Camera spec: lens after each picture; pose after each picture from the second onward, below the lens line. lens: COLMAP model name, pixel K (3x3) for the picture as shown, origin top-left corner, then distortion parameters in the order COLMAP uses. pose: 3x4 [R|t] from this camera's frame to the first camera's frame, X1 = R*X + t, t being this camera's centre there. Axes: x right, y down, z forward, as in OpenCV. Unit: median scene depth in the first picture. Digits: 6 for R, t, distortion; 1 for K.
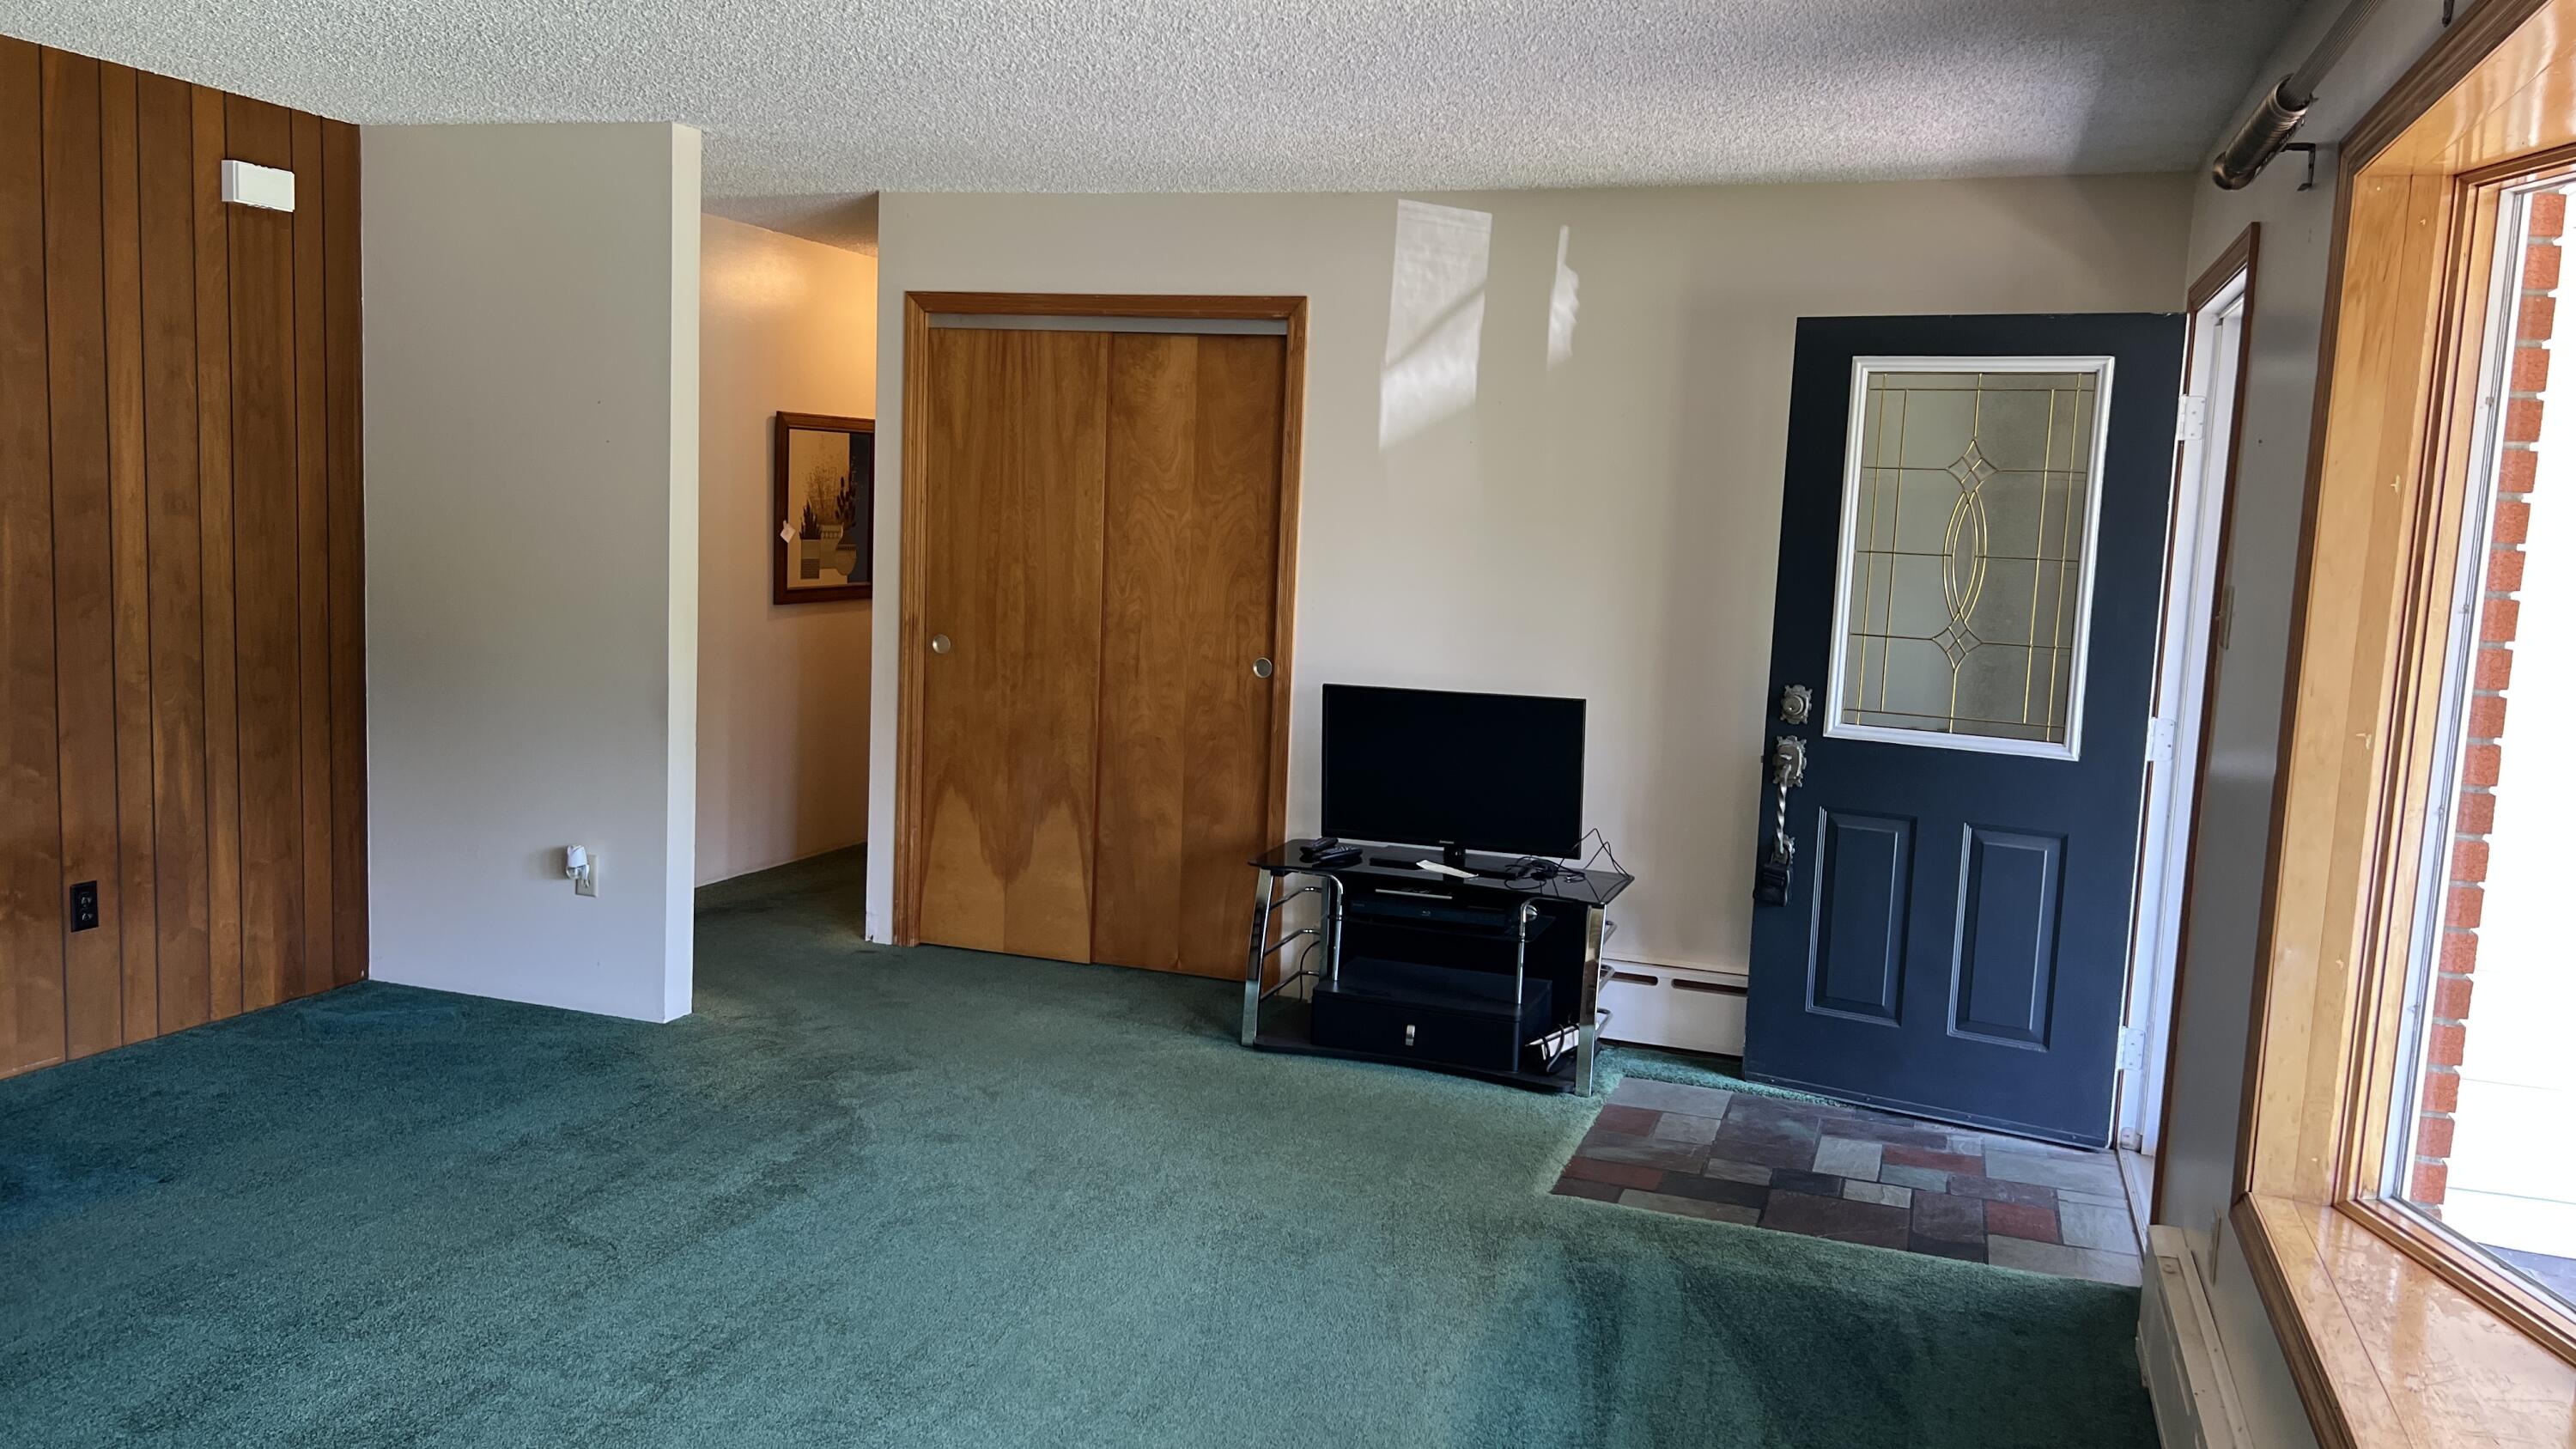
lens RADIAL K [[1964.5, 0, 1288.0], [0, 1964.5, 724.5], [0, 0, 1]] dist [0.108186, -0.183361]
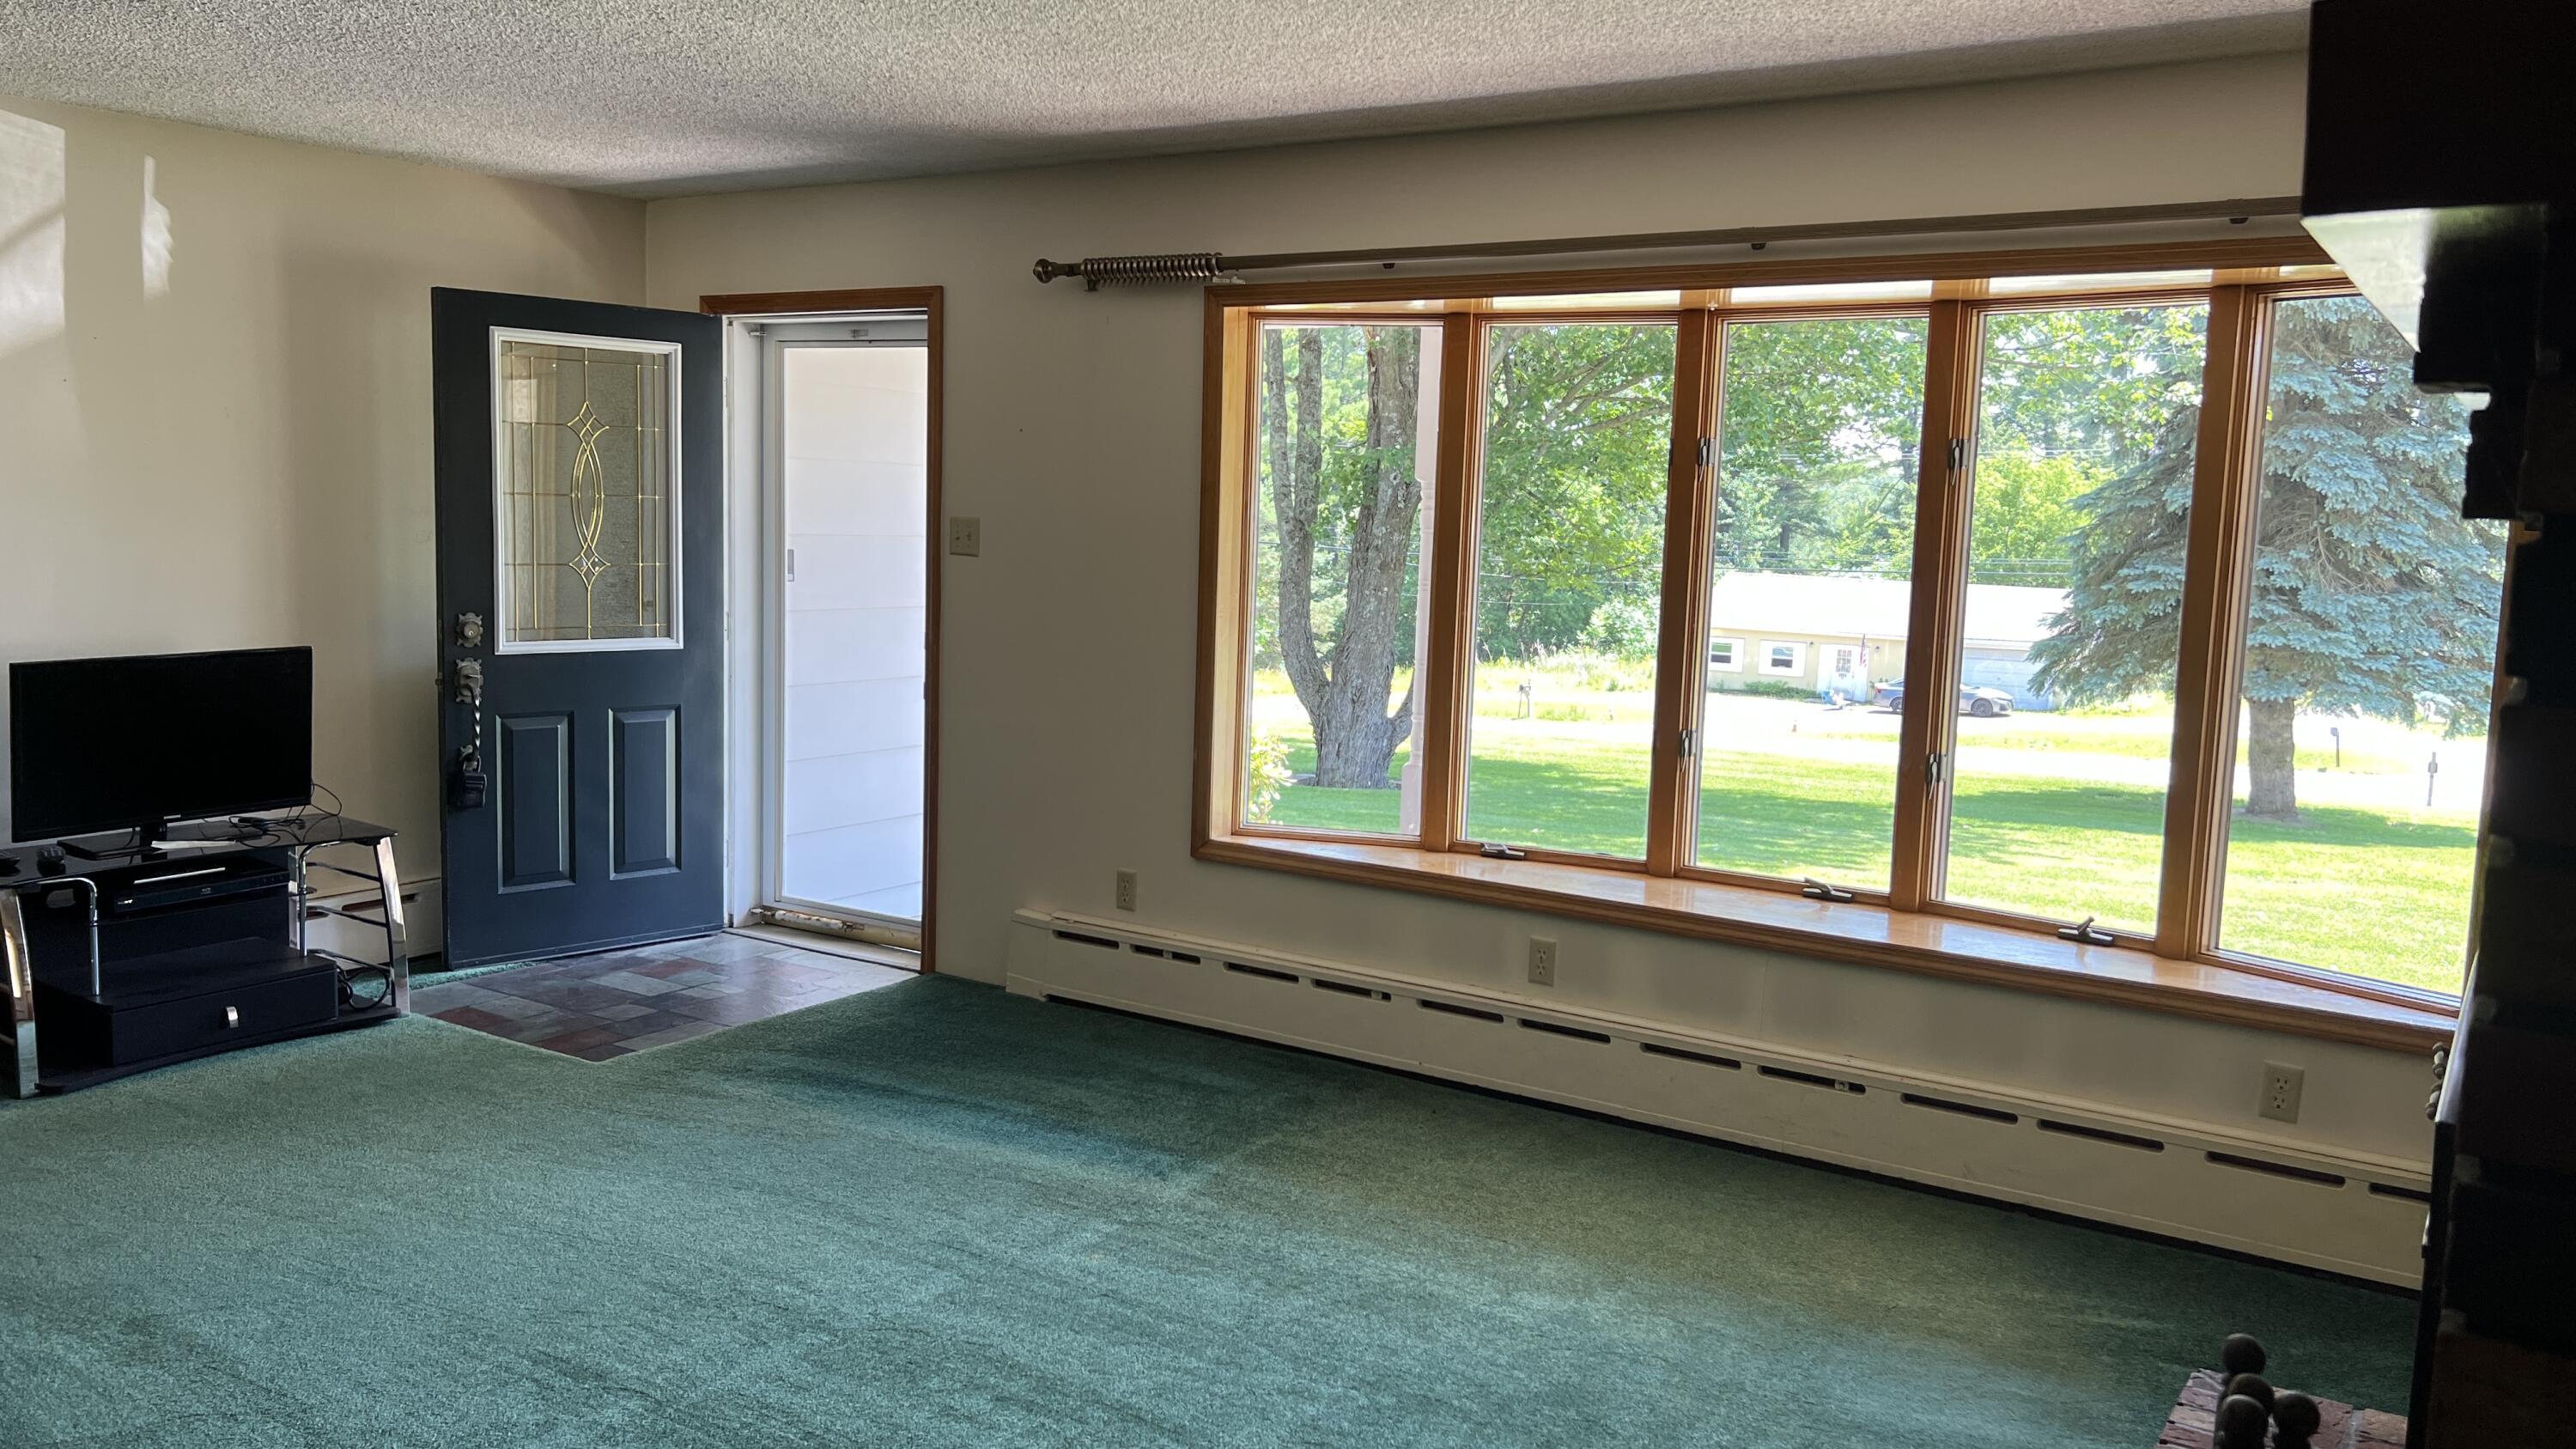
lens RADIAL K [[1981.3, 0, 1288.0], [0, 1981.3, 724.5], [0, 0, 1]] dist [0.018583, -0.002763]
pose [[0.232925, -0.143723, 0.961816, -0.745938], [0.089660, 0.987980, 0.125920, -0.058615], [-0.968353, 0.056907, 0.243011, 0.273580]]
